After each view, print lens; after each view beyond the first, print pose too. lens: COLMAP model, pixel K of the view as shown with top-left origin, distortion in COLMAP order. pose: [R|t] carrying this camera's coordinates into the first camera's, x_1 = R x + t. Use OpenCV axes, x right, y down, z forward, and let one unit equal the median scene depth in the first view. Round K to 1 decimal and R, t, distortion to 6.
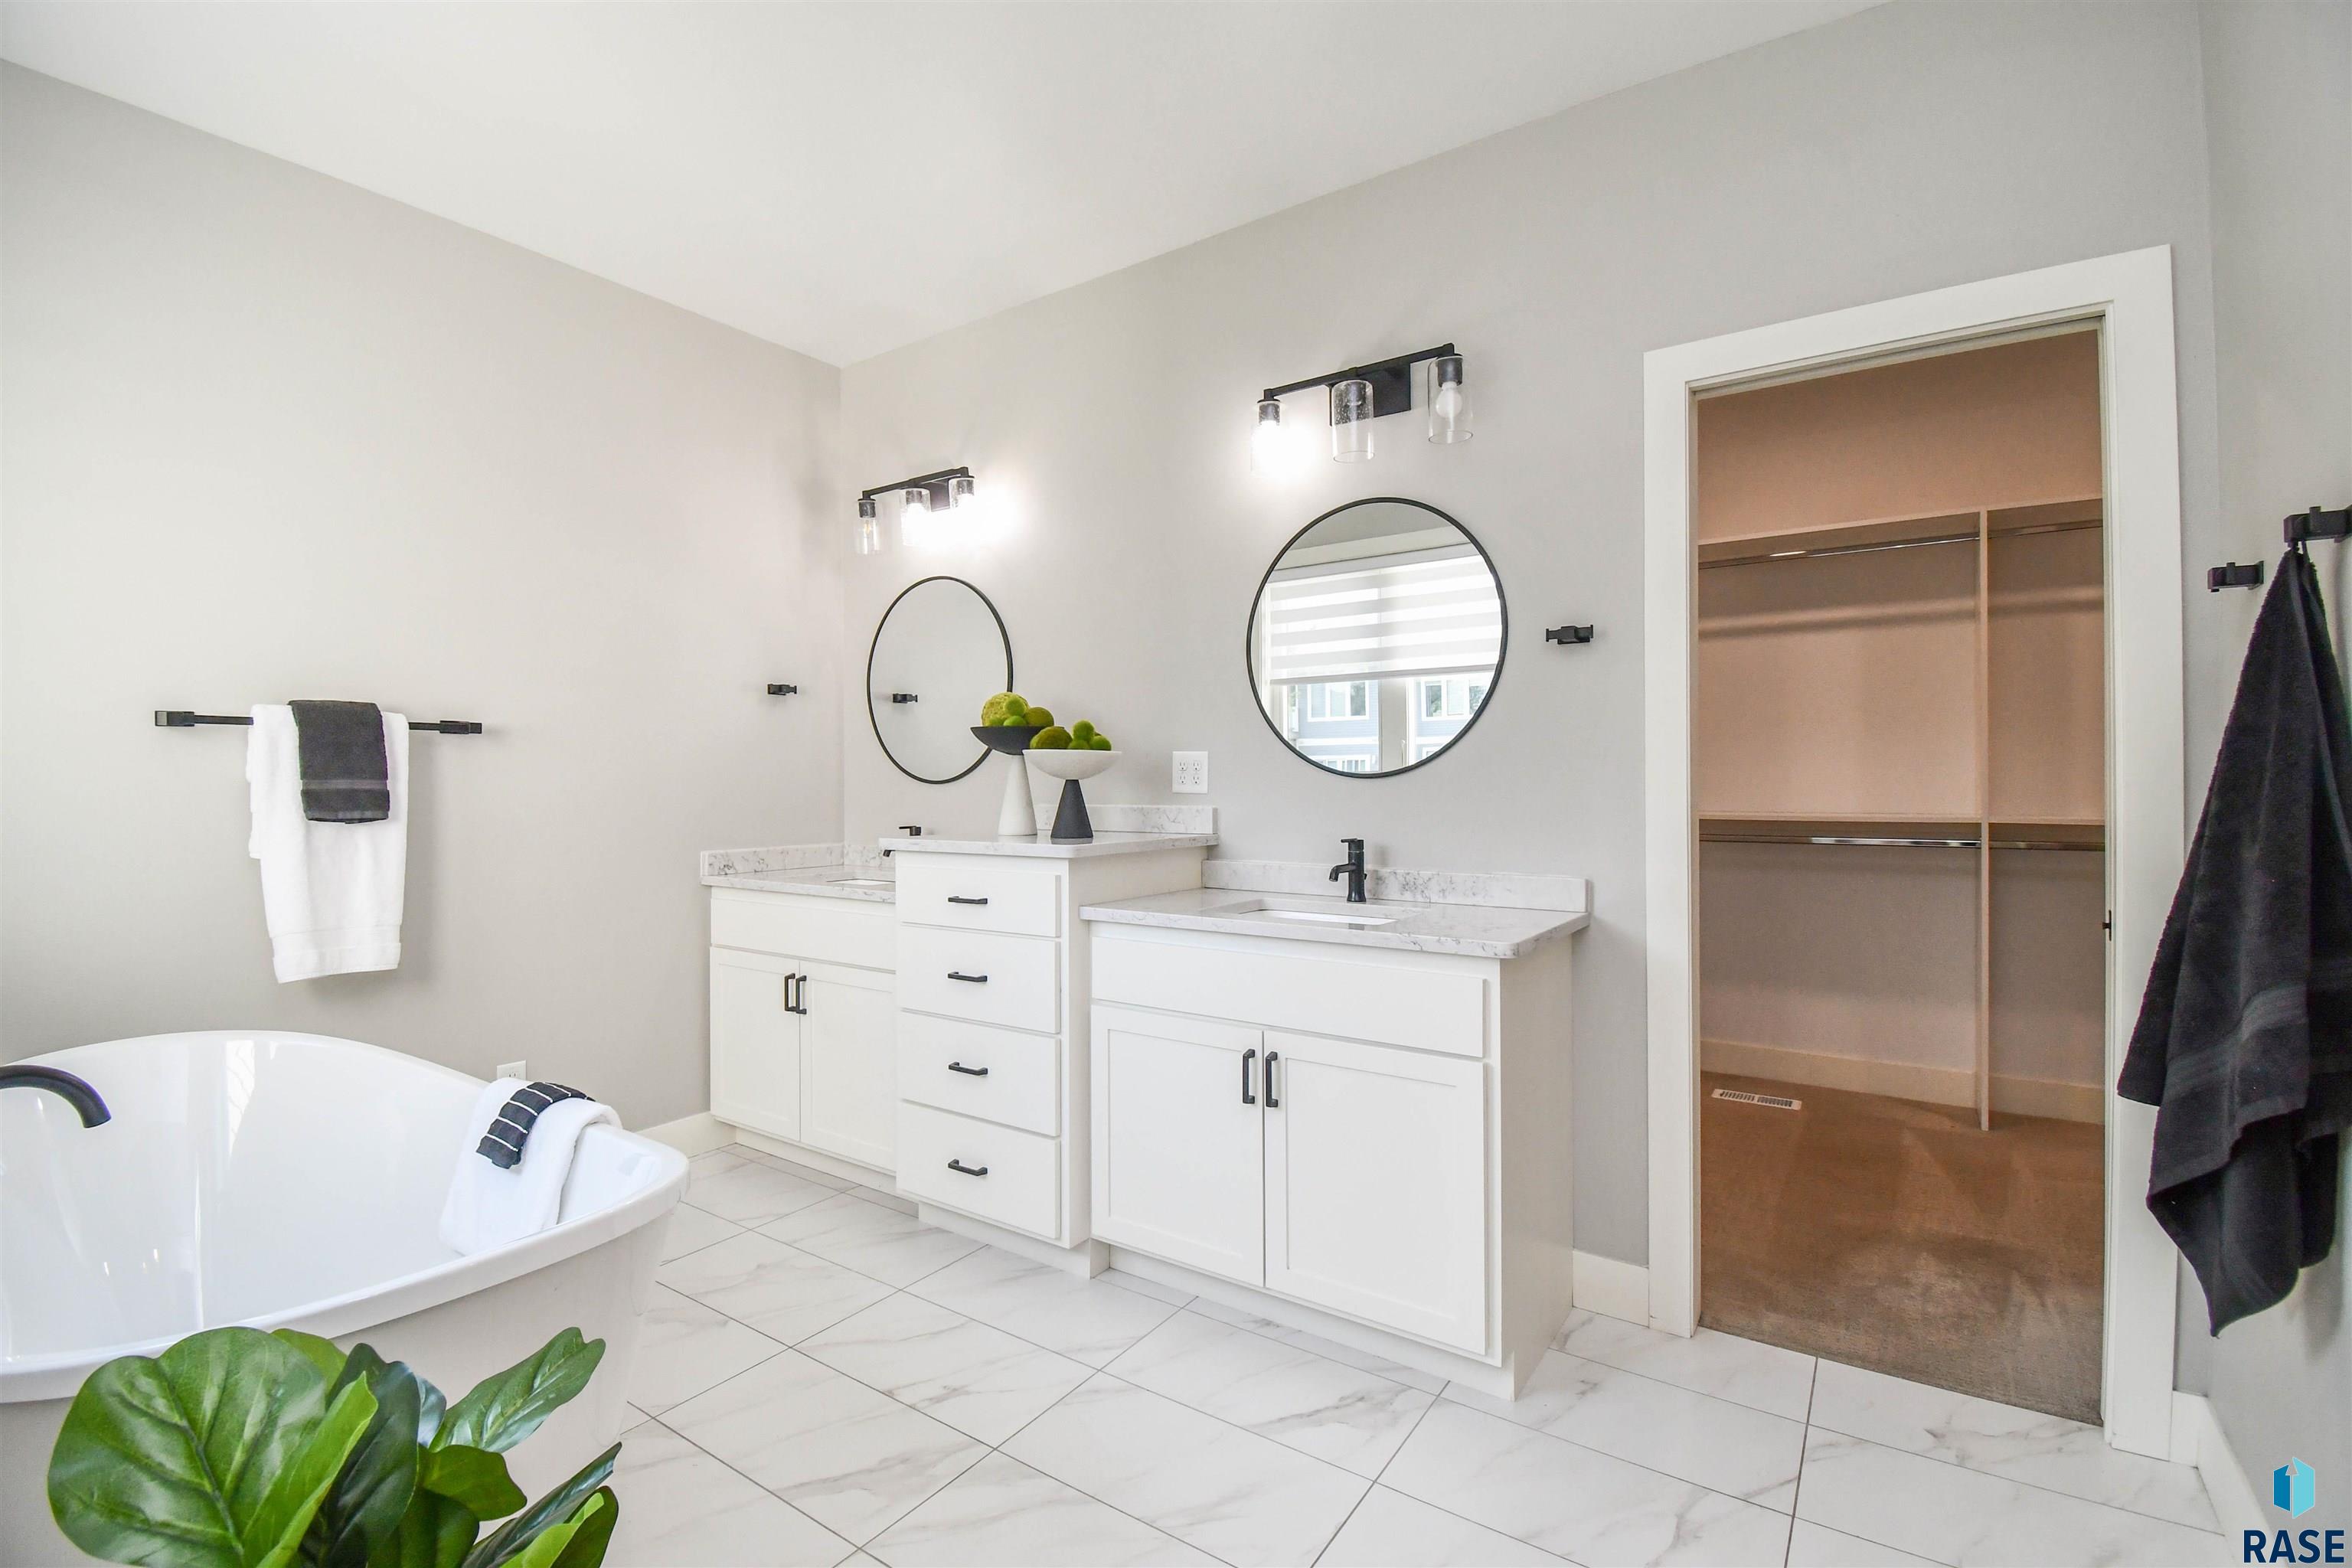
lens RADIAL K [[1069.2, 0, 1182.0], [0, 1069.2, 781.2], [0, 0, 1]] dist [0.006260, -0.013617]
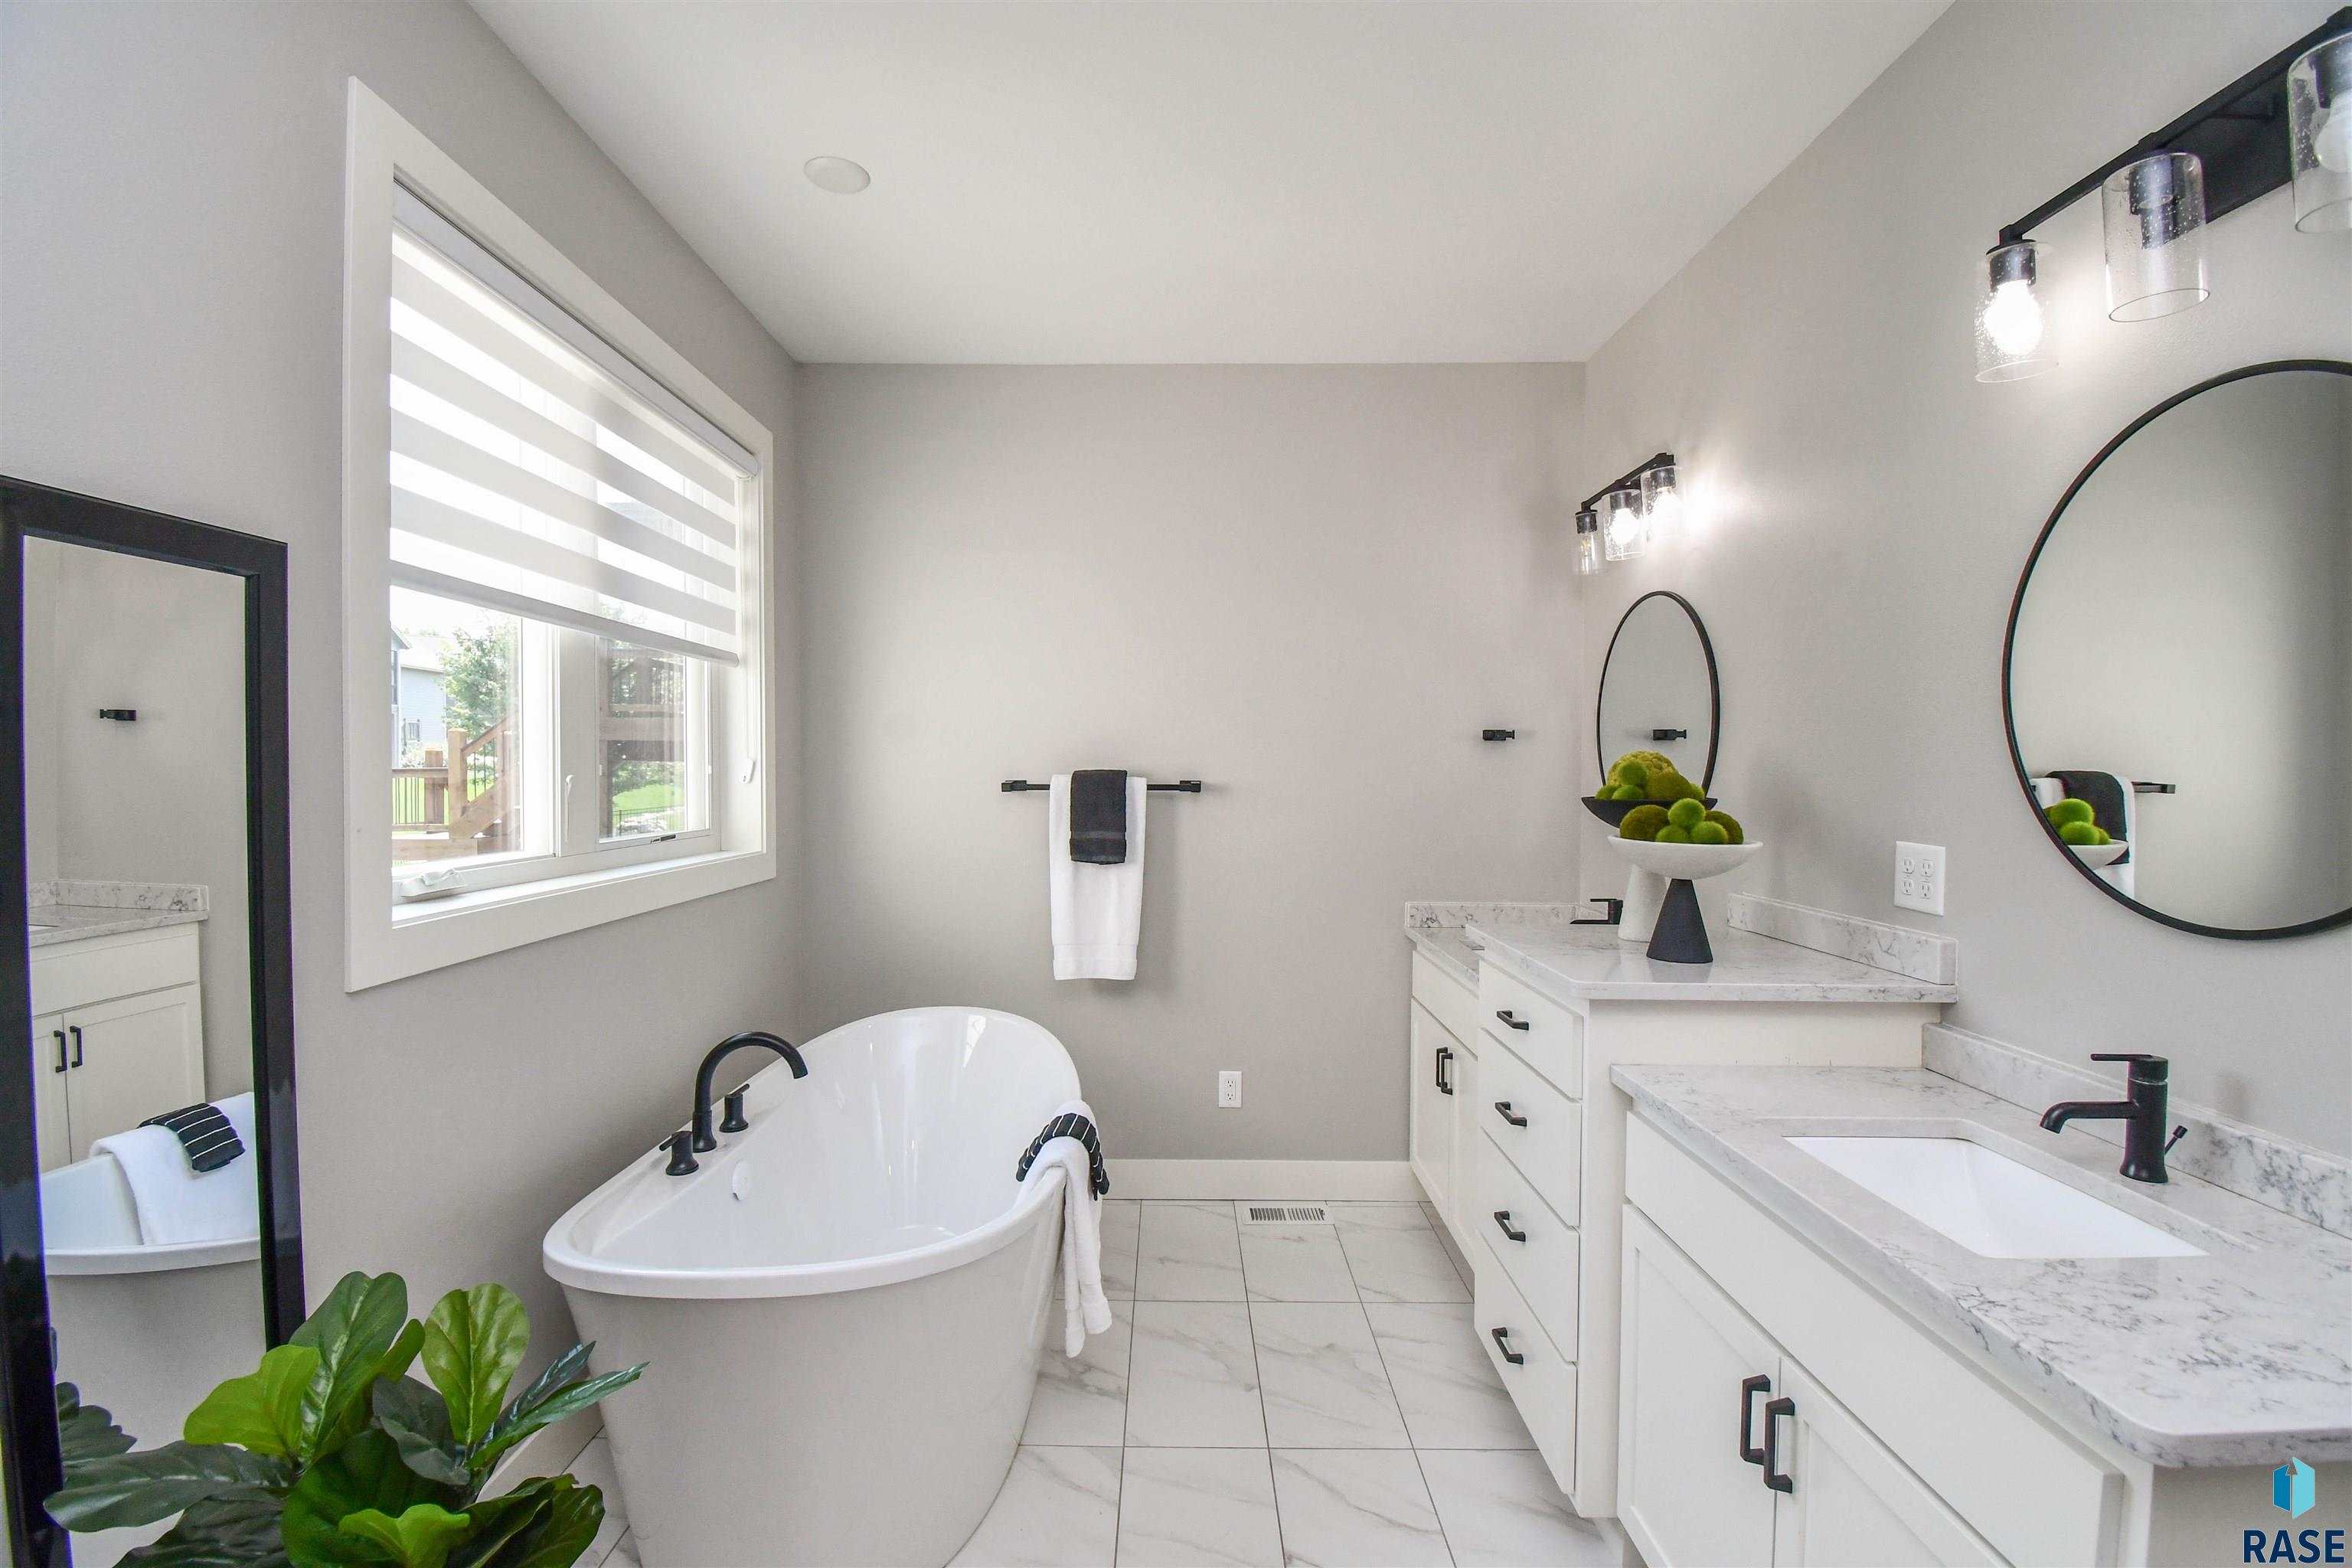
lens RADIAL K [[1069.2, 0, 1161.2], [0, 1069.2, 793.6], [0, 0, 1]] dist [0.006260, -0.013617]
pose [[0.546902, 0.033000, -0.836546, 0.310048], [-0.006332, 0.999357, 0.035283, -0.083024], [0.837173, -0.014000, 0.546759, 0.309563]]
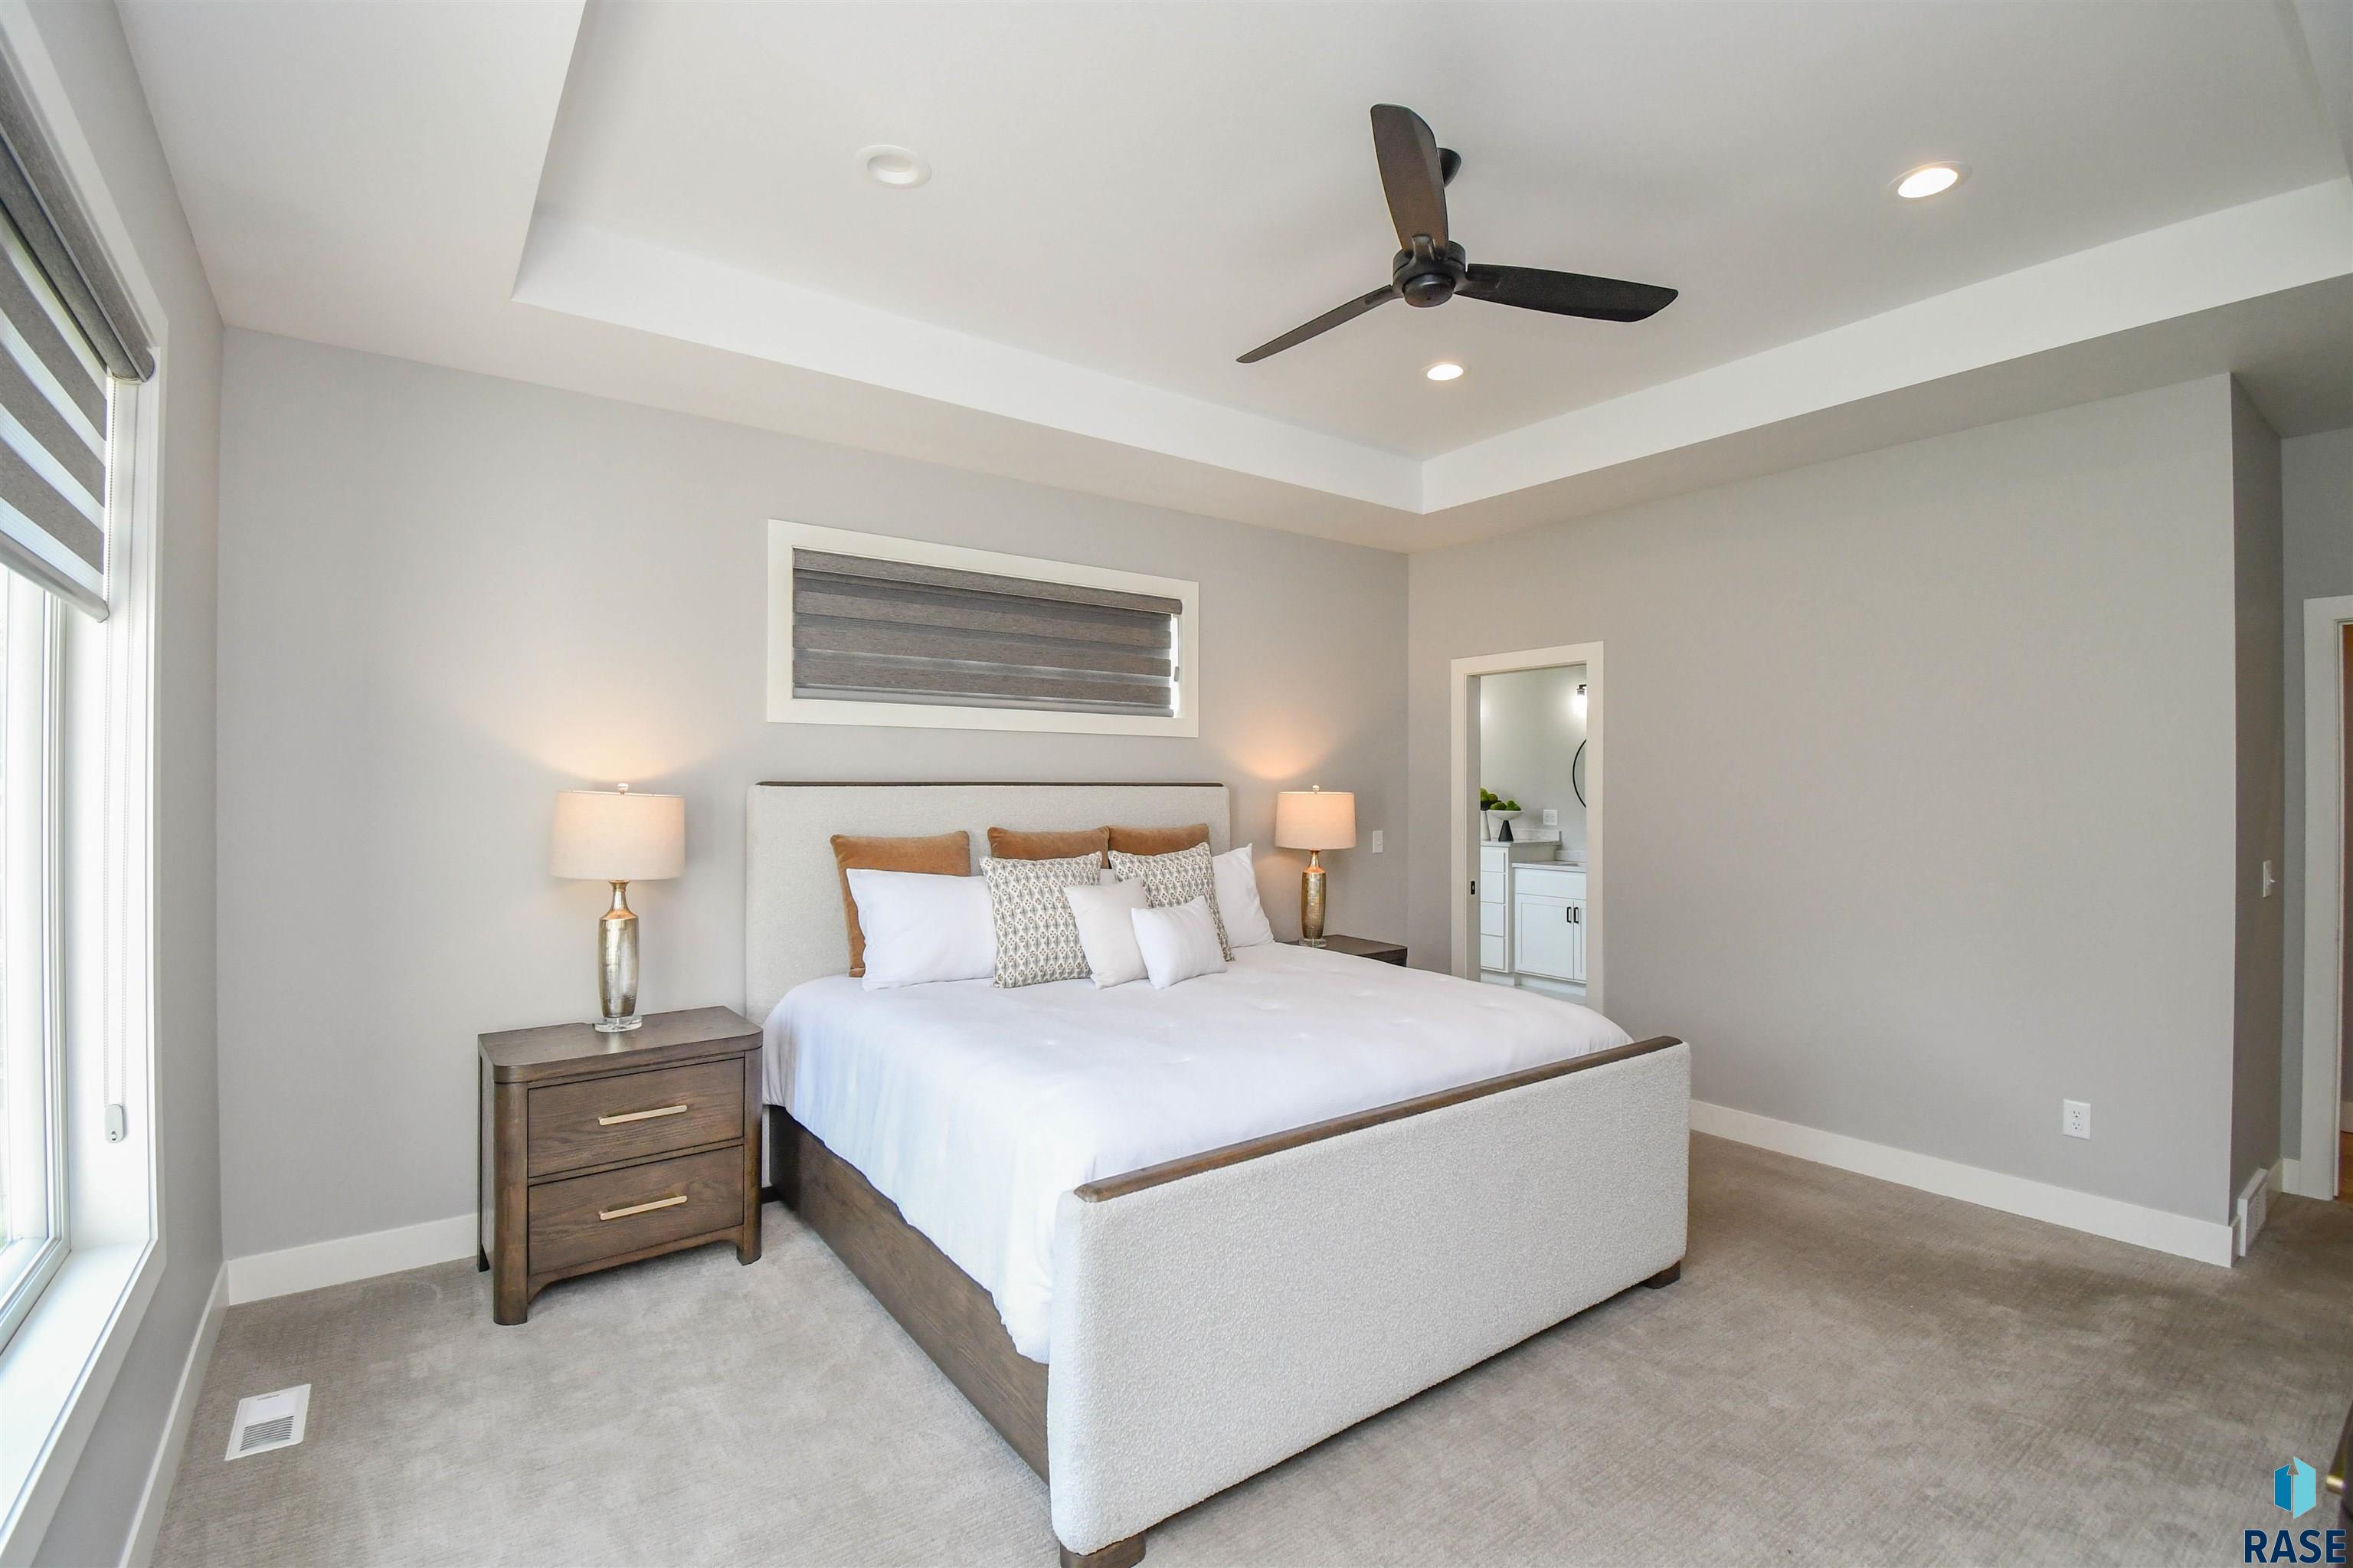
lens RADIAL K [[1069.7, 0, 1158.6], [0, 1069.7, 798.1], [0, 0, 1]] dist [0.006260, -0.013617]
pose [[0.939368, 0.004772, -0.342877, 0.005220], [-0.007510, 0.999950, -0.006658, -0.034579], [0.342828, 0.008829, 0.939357, -2.043315]]
